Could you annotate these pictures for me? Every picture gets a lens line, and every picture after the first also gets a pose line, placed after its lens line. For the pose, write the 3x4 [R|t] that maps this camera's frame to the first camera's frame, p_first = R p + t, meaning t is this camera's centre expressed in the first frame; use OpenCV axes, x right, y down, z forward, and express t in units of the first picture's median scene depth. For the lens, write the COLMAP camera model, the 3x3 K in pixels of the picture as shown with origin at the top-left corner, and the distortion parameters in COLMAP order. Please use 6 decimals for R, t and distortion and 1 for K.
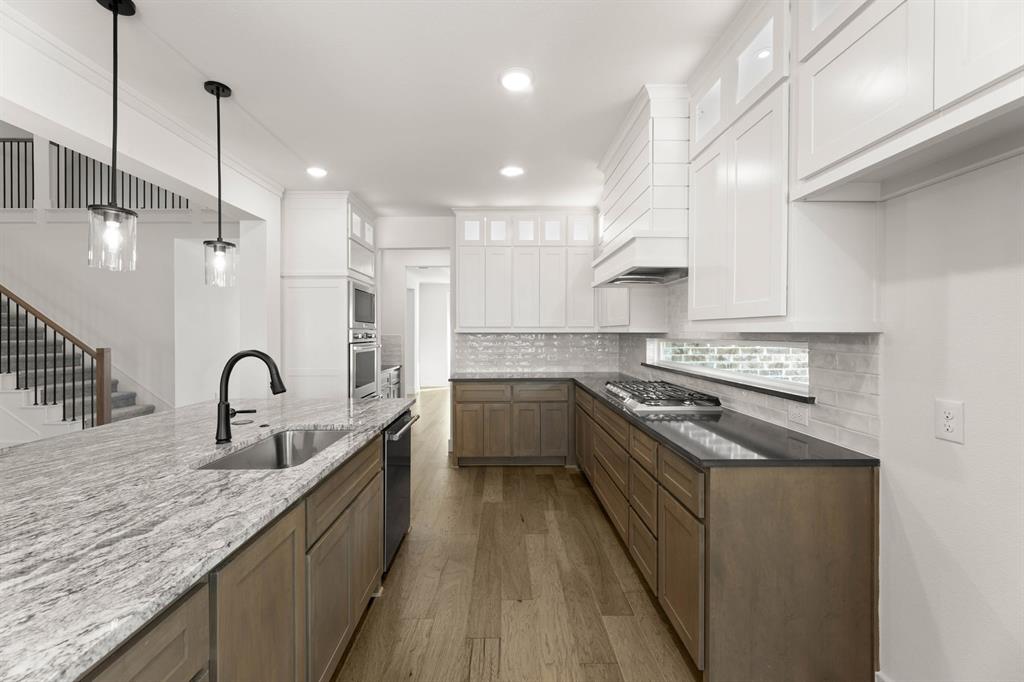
lens RADIAL K [[408.5, 0, 512.0], [0, 408.5, 341.0], [0, 0, 1]] dist [-0.000413, -0.000187]
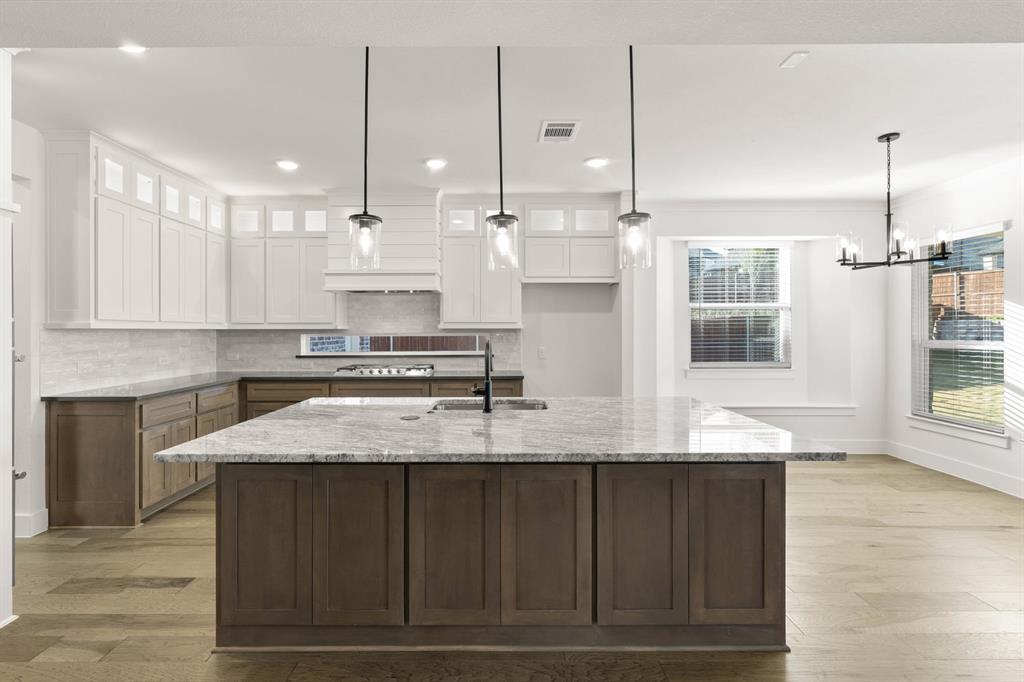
lens RADIAL K [[456.3, 0, 502.6], [0, 456.3, 333.3], [0, 0, 1]] dist [-0.001471, -0.000154]
pose [[0.026890, -0.004768, 0.999627, -1.235947], [0.021071, 0.999769, 0.004202, -0.001803], [-0.999416, 0.020950, 0.026985, 0.512632]]
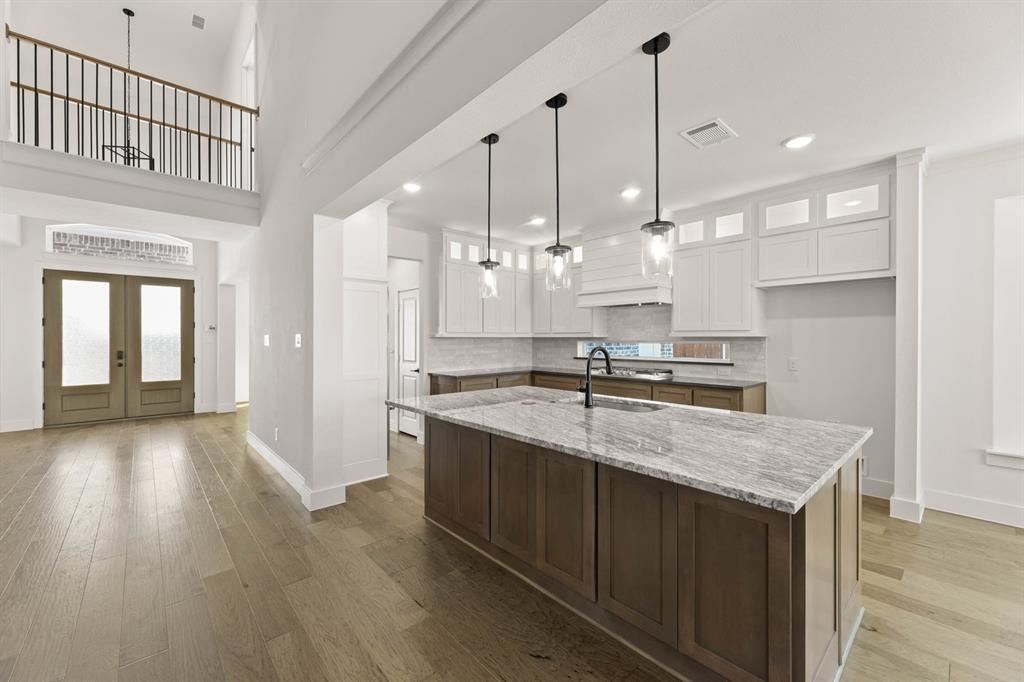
lens RADIAL K [[408.5, 0, 512.0], [0, 408.5, 341.0], [0, 0, 1]] dist [-0.000413, -0.000187]
pose [[0.756561, -0.003317, 0.653915, -1.112403], [0.011654, 0.999897, -0.008411, 0.005686], [-0.653820, 0.013984, 0.756521, 0.007314]]
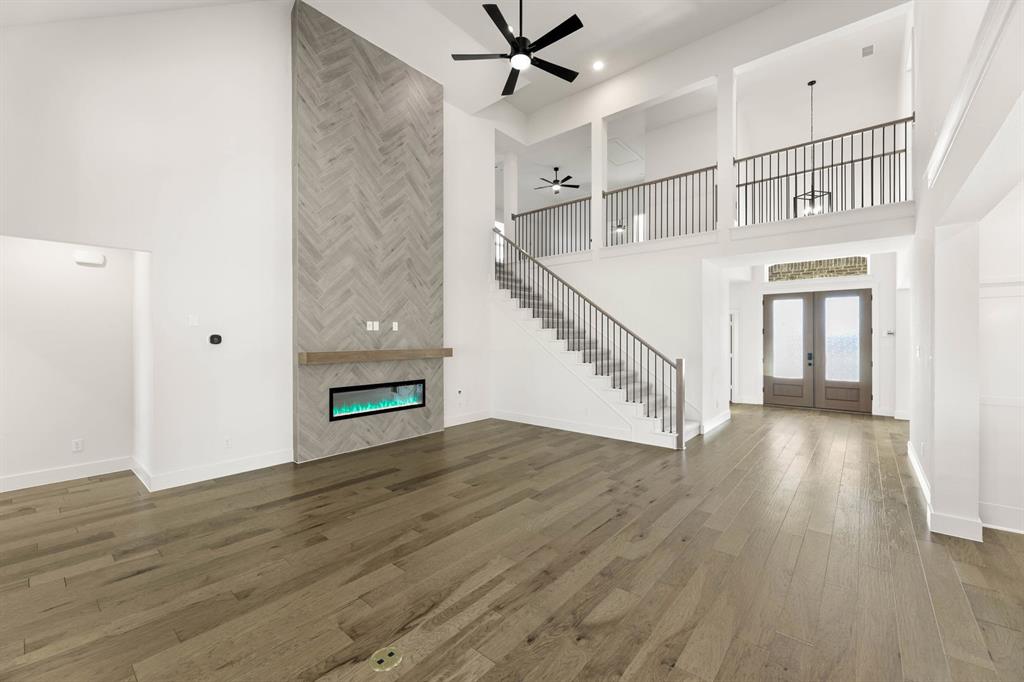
lens RADIAL K [[416.6, 0, 512.0], [0, 416.6, 336.2], [0, 0, 1]] dist [-0.000004, 0.000017]
pose [[0.743112, -0.001949, -0.669165, -0.882743], [-0.009468, 0.999865, -0.013426, -0.041177], [0.669101, 0.016313, 0.742993, -0.371515]]
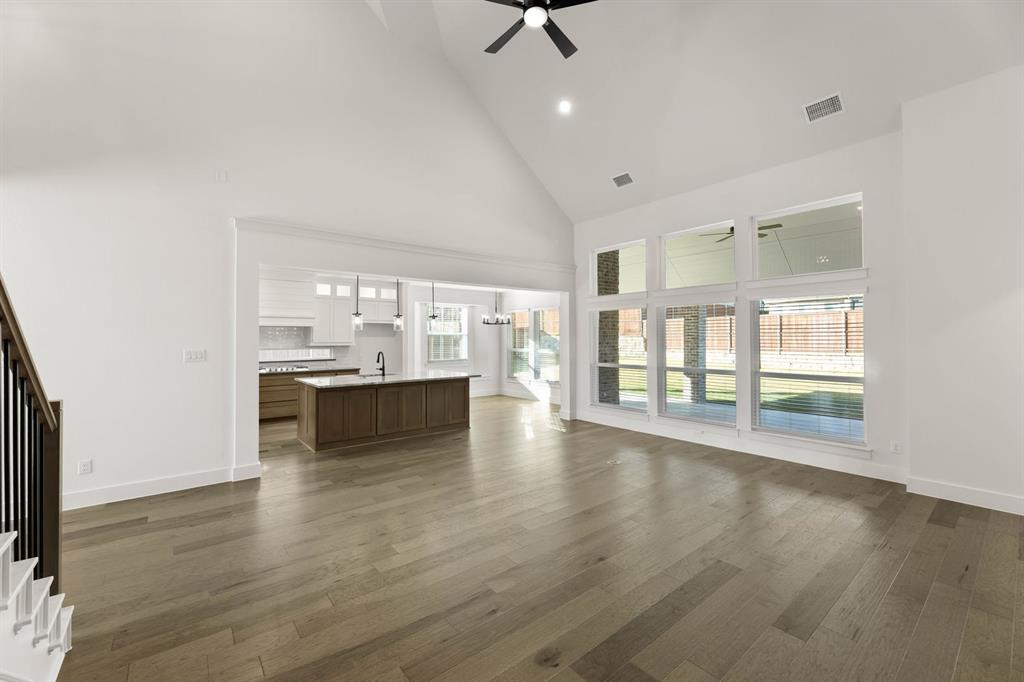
lens RADIAL K [[416.6, 0, 512.0], [0, 416.6, 336.2], [0, 0, 1]] dist [-0.000004, 0.000017]
pose [[-0.608324, 0.006193, 0.793665, -2.594487], [0.017129, 0.999839, 0.005328, -0.070646], [-0.793504, 0.016836, -0.608332, 1.368393]]
